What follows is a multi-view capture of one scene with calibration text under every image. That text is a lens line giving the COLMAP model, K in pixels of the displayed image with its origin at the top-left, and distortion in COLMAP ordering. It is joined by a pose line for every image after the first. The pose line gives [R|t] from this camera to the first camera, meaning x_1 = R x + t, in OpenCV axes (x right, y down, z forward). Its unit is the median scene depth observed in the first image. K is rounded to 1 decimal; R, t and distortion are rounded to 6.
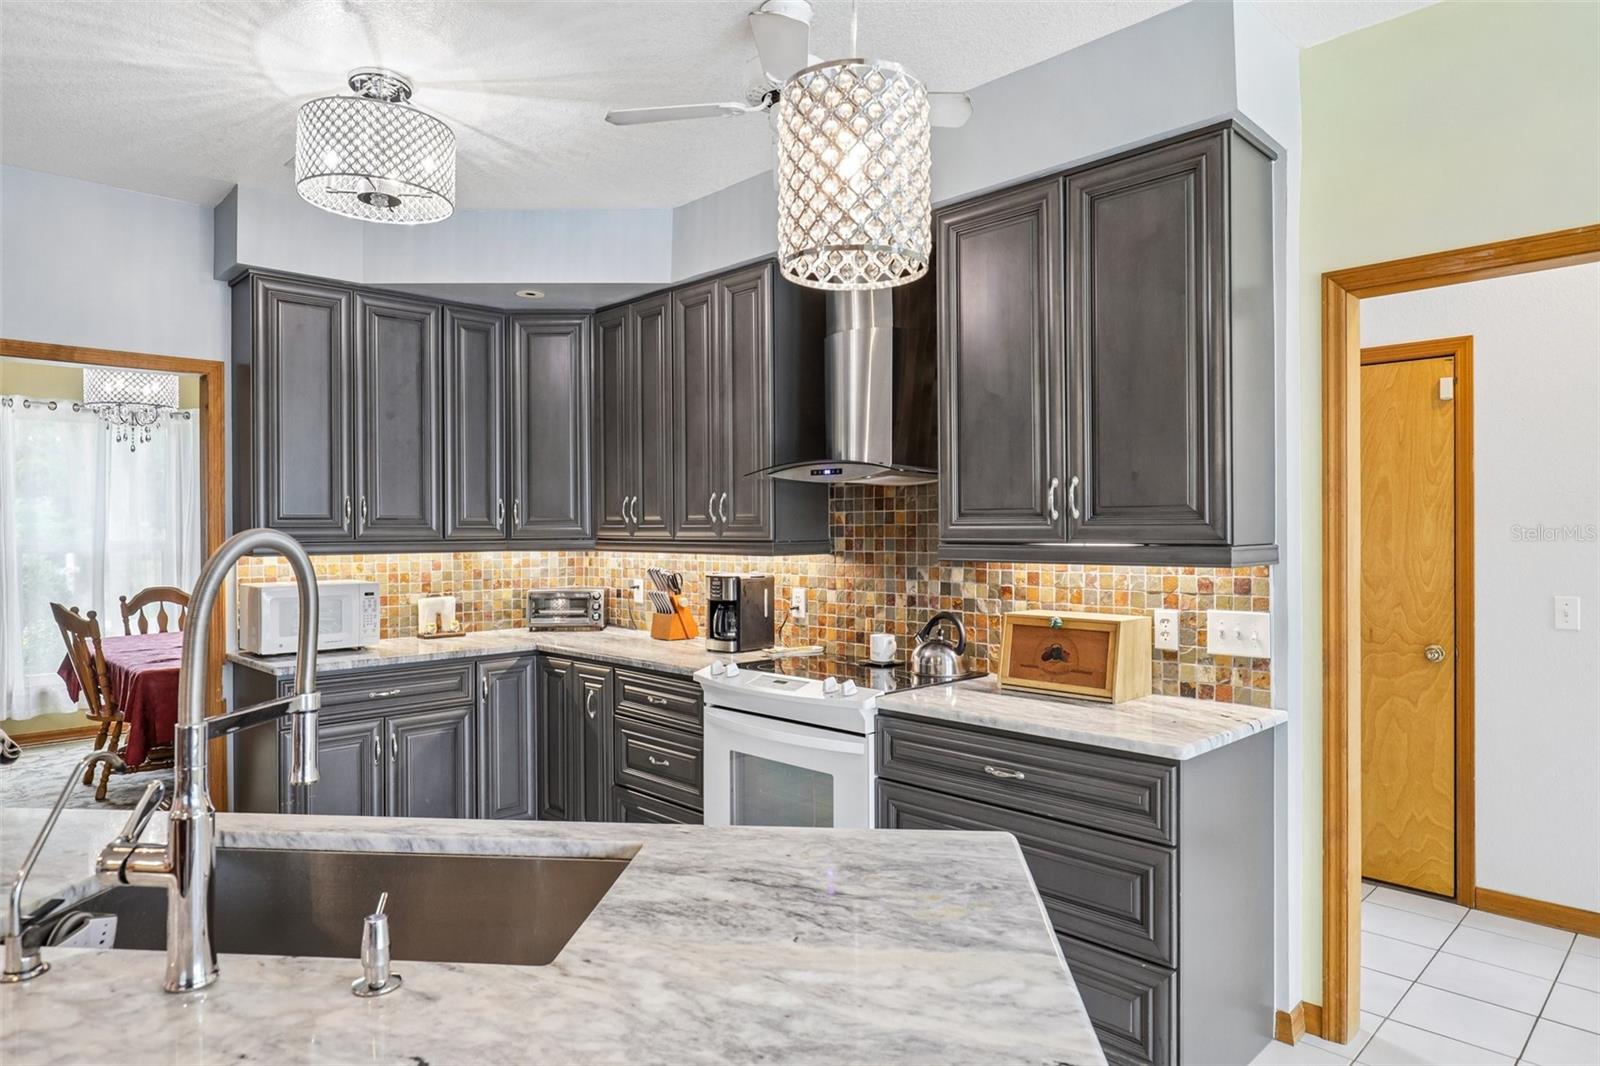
lens RADIAL K [[944.8, 0, 800.0], [0, 944.8, 533.0], [0, 0, 1]] dist [0.002522, 0.000276]
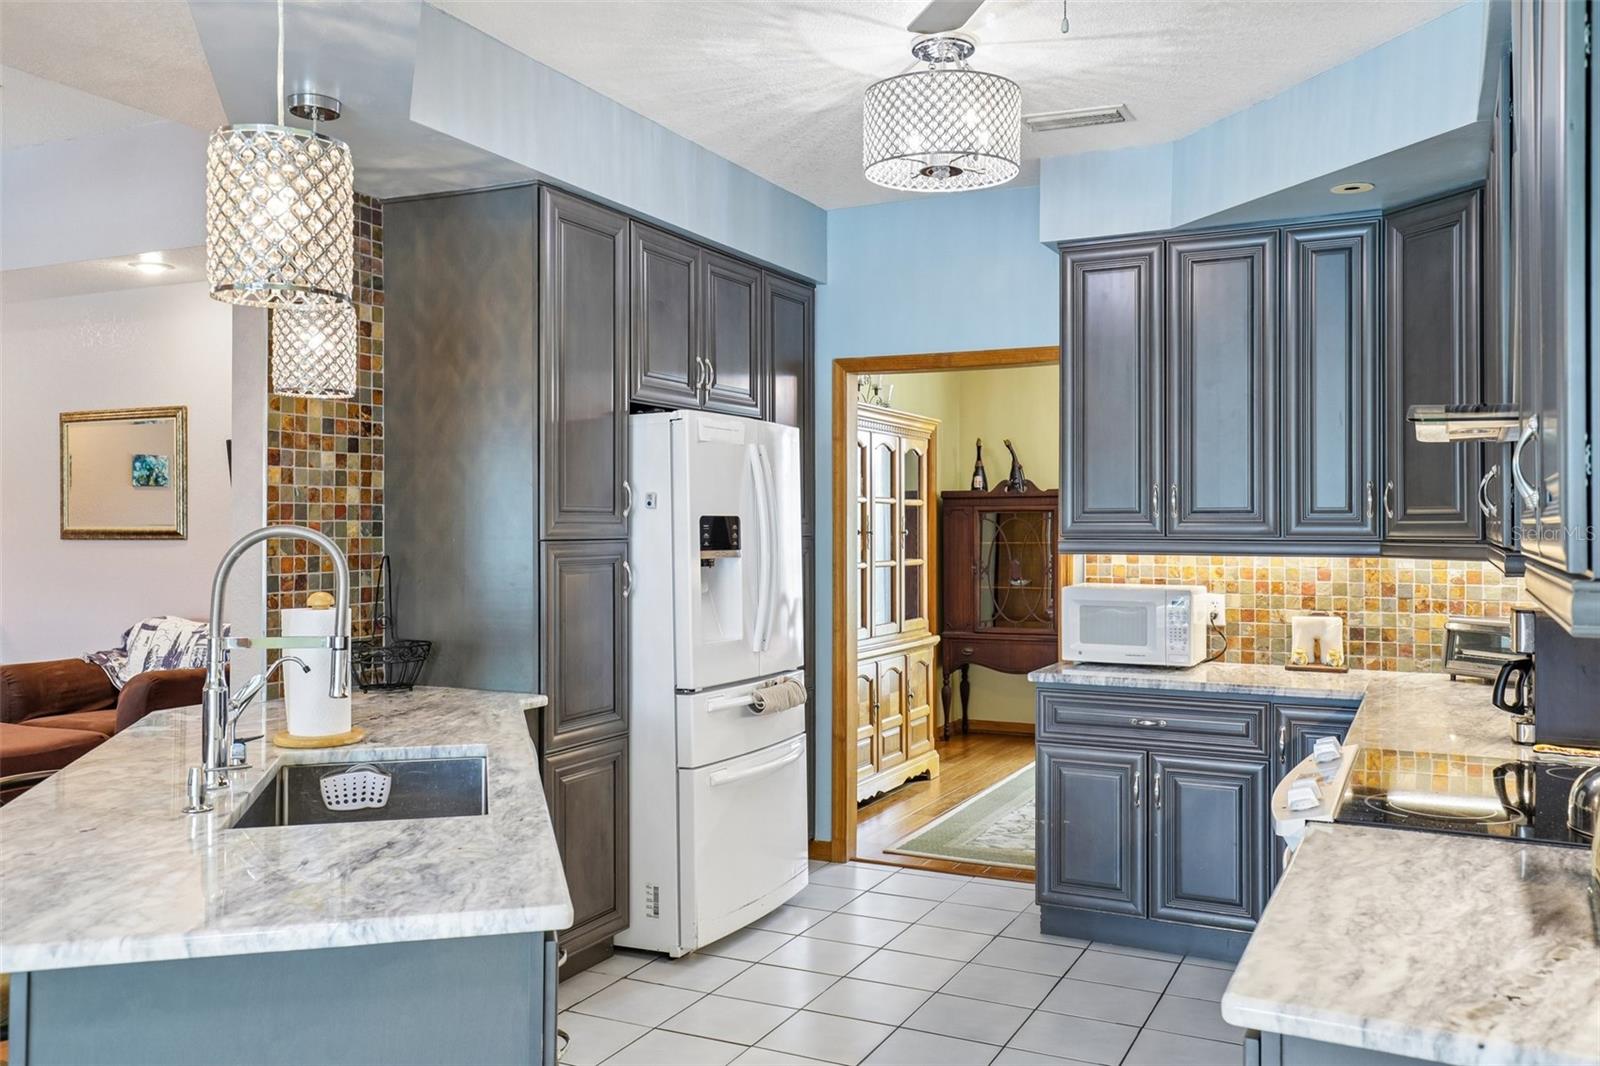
lens RADIAL K [[1300.8, 0, 800.0], [0, 1300.8, 533.0], [0, 0, 1]] dist [0.017181, 0.004262]
pose [[0.339404, 0.012116, -0.940563, 0.445704], [-0.007565, 0.999920, 0.010150, -0.005240], [0.940610, 0.003670, 0.339469, 0.270115]]
